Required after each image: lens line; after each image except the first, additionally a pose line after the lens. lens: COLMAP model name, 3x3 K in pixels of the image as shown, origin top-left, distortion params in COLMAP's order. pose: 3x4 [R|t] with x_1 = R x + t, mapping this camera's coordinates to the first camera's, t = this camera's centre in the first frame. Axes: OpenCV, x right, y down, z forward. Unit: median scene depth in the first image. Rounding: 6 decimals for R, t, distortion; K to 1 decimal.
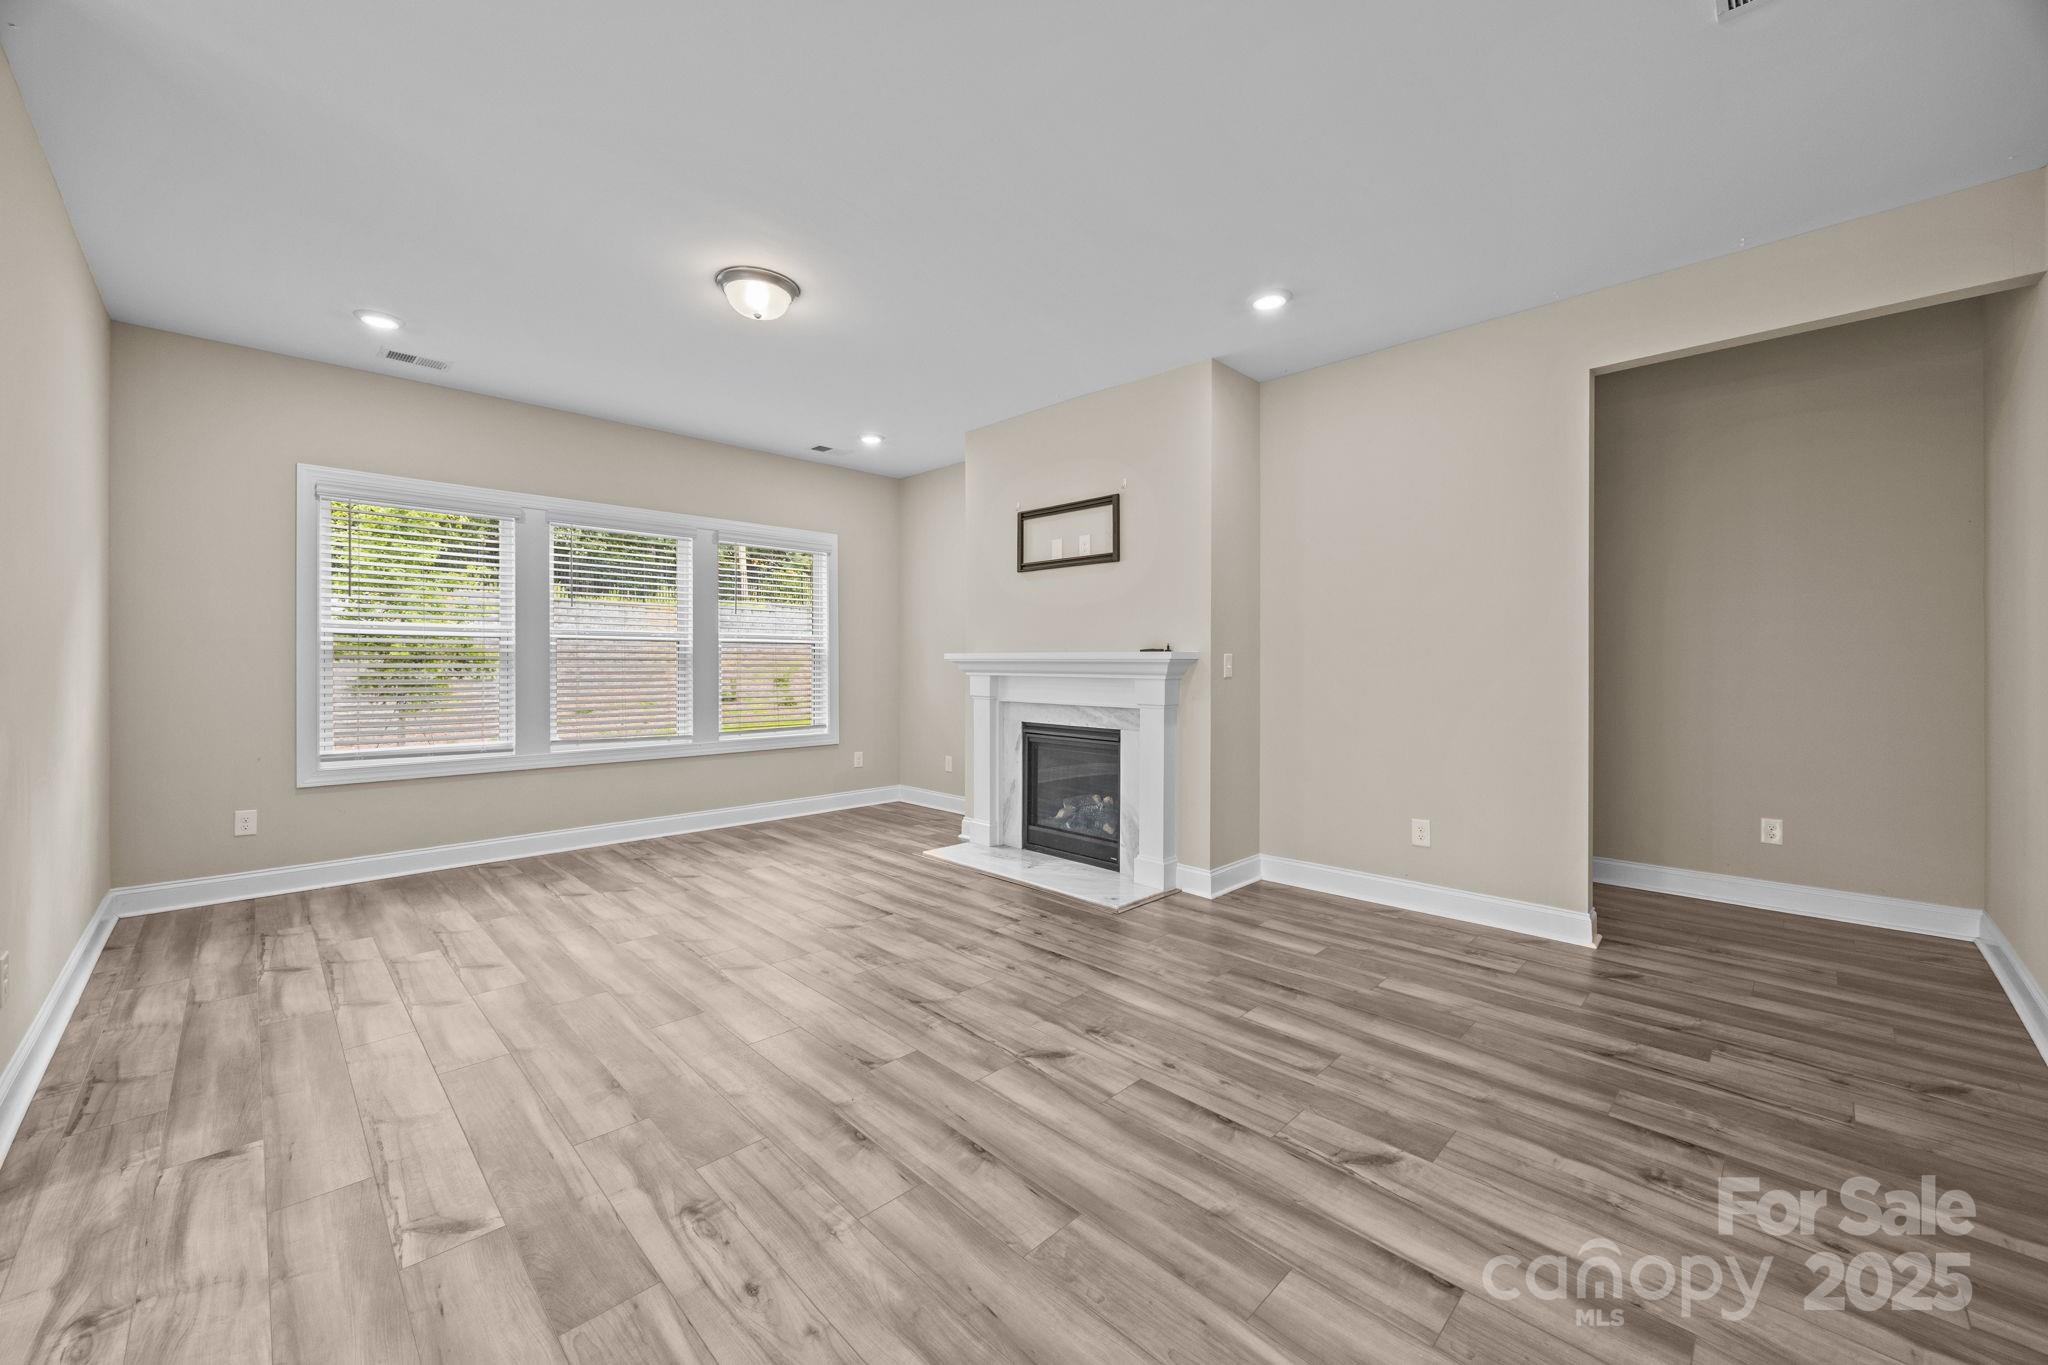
lens RADIAL K [[781.5, 0, 1020.8], [0, 781.5, 657.3], [0, 0, 1]] dist [-0.005383, -0.000462]
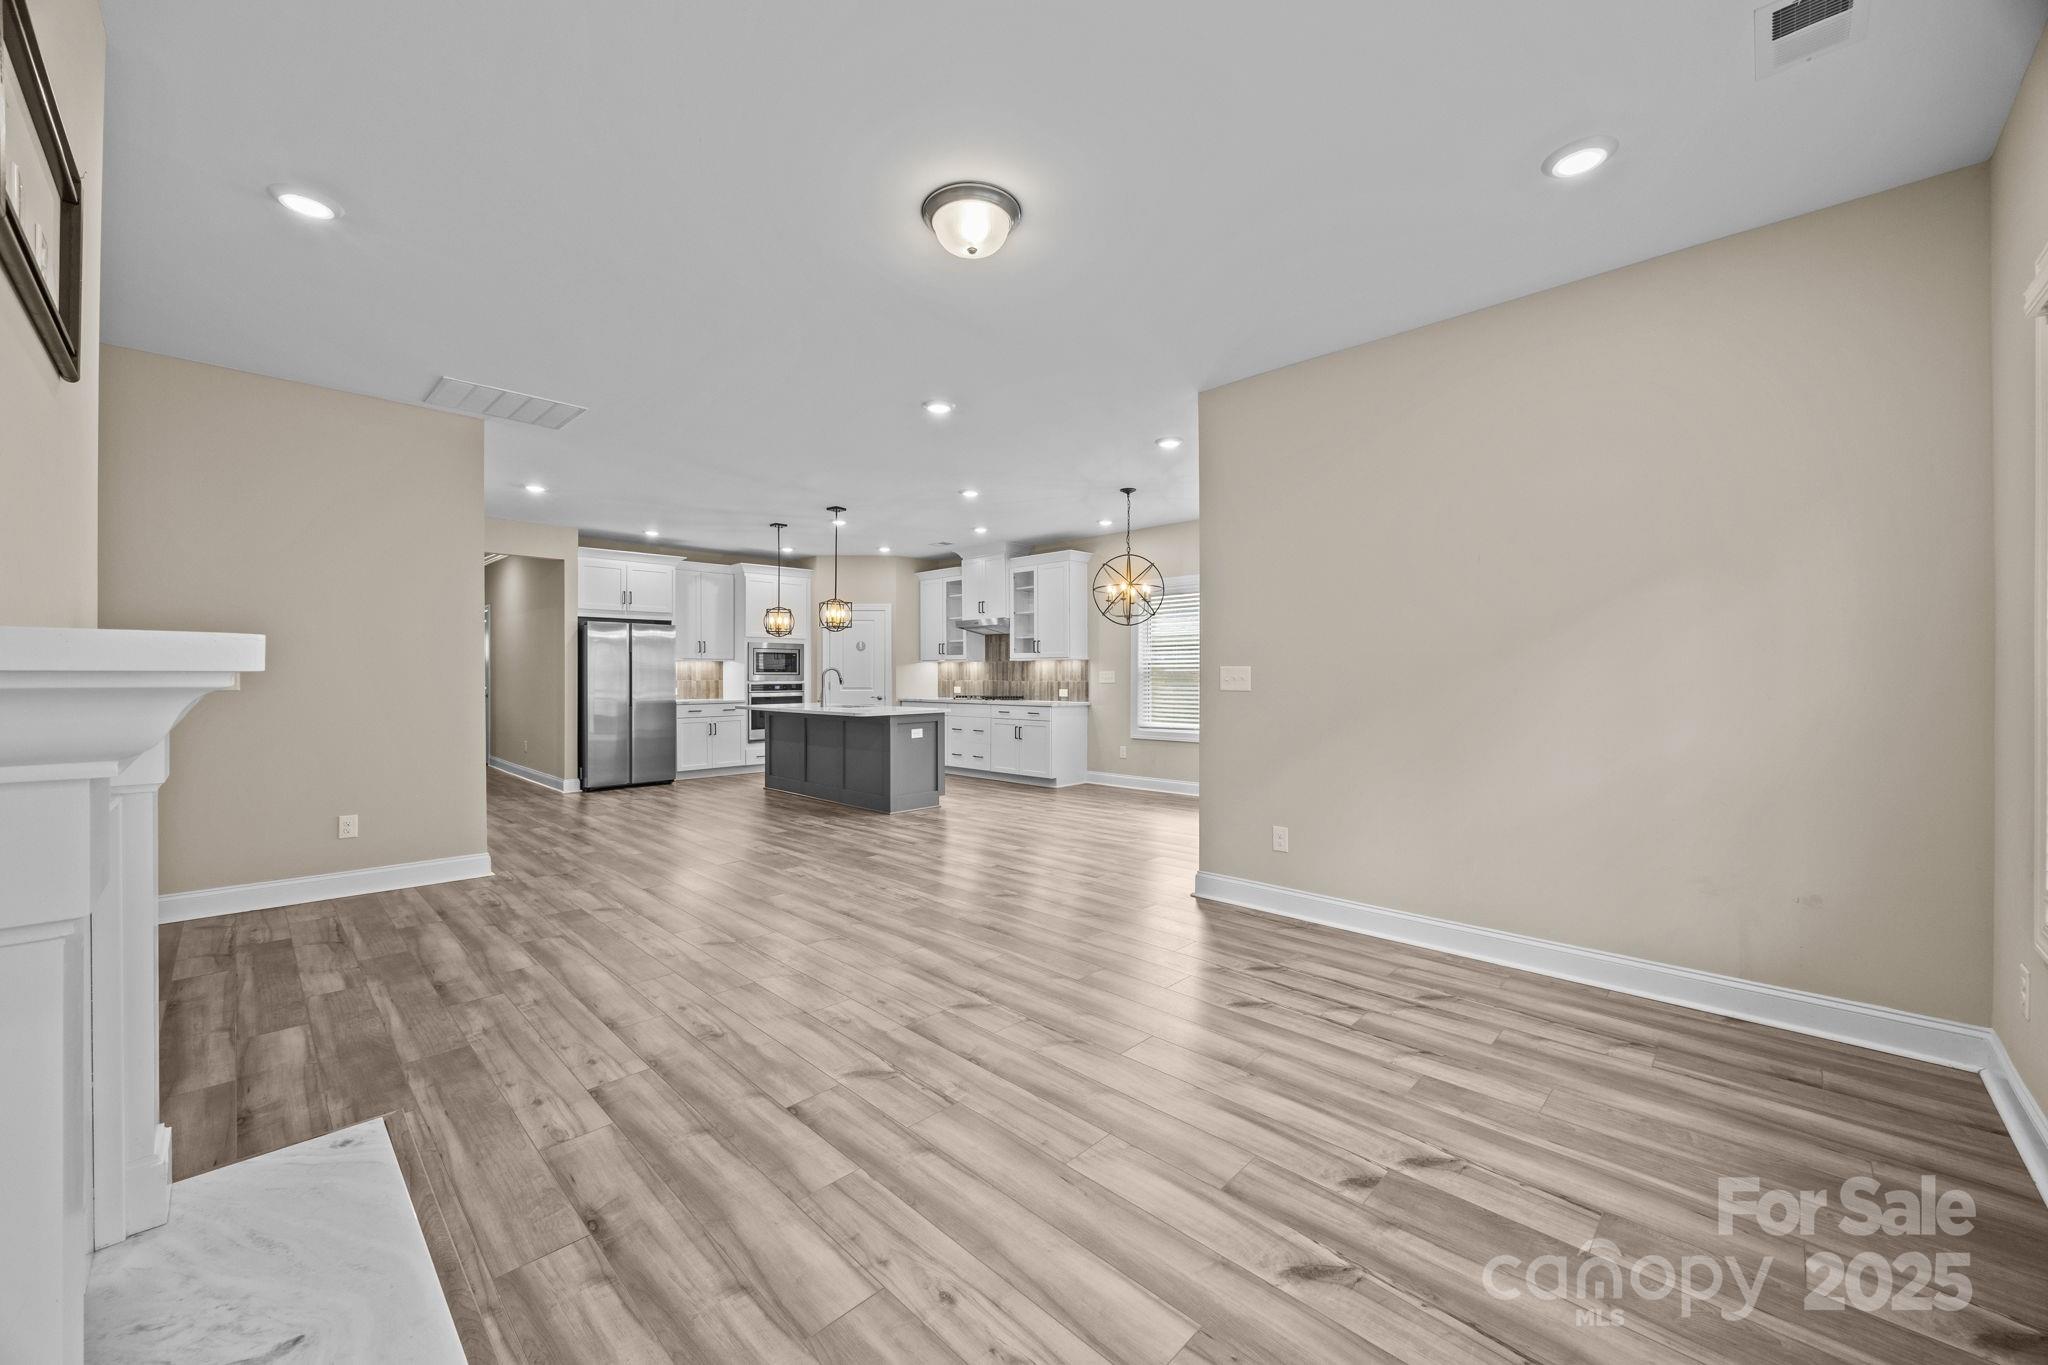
lens RADIAL K [[781.5, 0, 1021.0], [0, 781.5, 669.7], [0, 0, 1]] dist [-0.005383, -0.000462]
pose [[-0.999919, -0.003901, -0.012130, -0.364007], [-0.003718, 0.999879, -0.015085, 0.007582], [0.012187, -0.015039, -0.999813, 1.751510]]
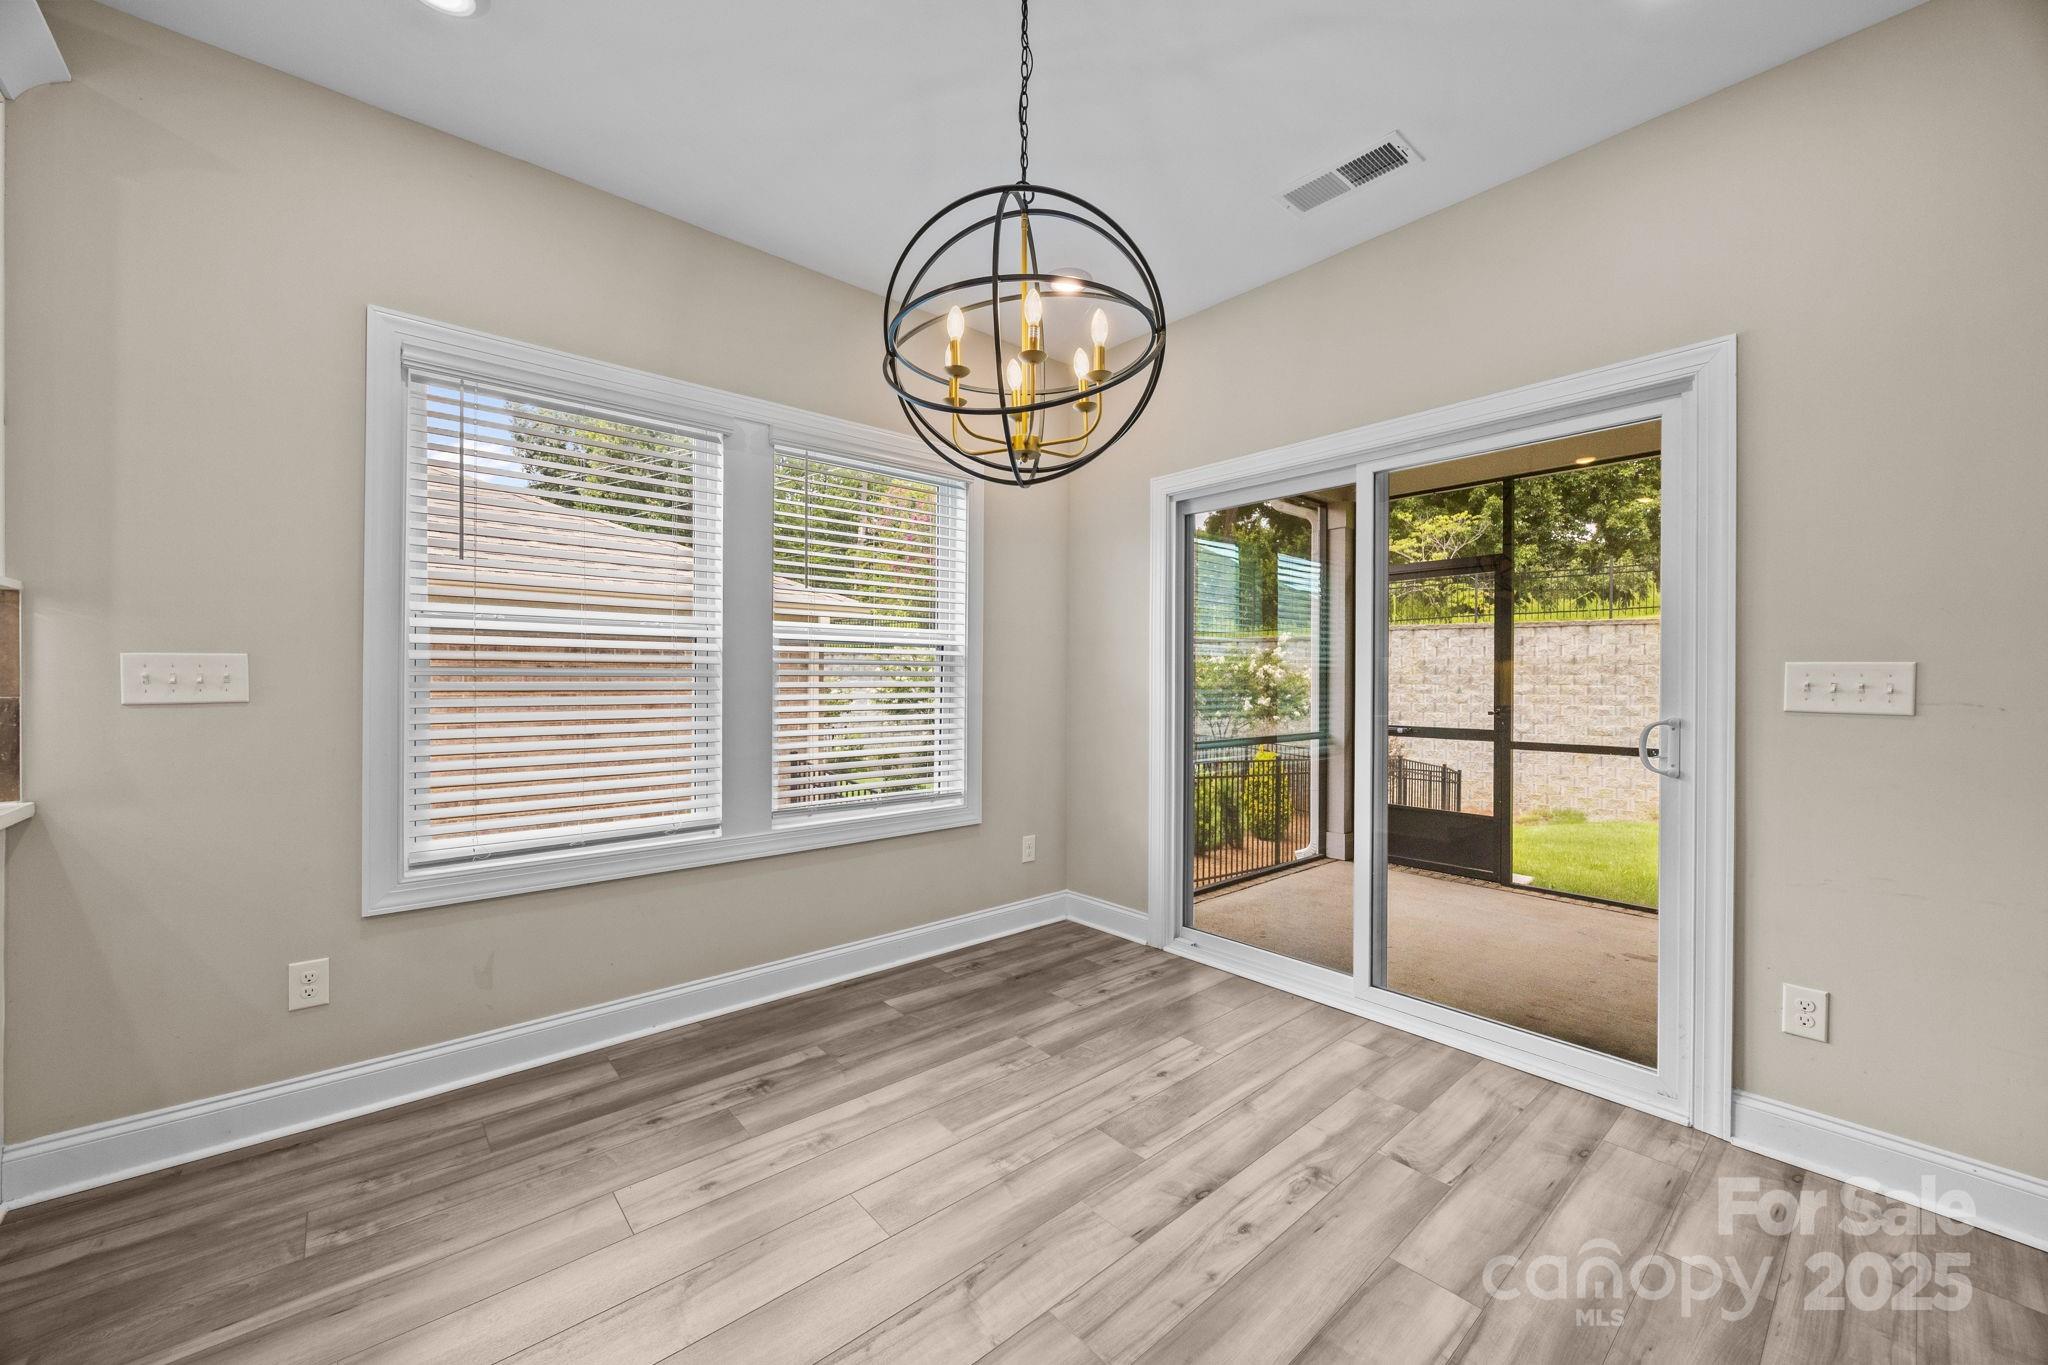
lens RADIAL K [[781.5, 0, 1021.9], [0, 781.5, 680.1], [0, 0, 1]] dist [-0.005383, -0.000462]
pose [[-0.070609, -0.001296, -0.997503, -0.152971], [0.001203, 0.999998, -0.001385, -0.004296], [0.997503, -0.001298, -0.070607, -0.143429]]
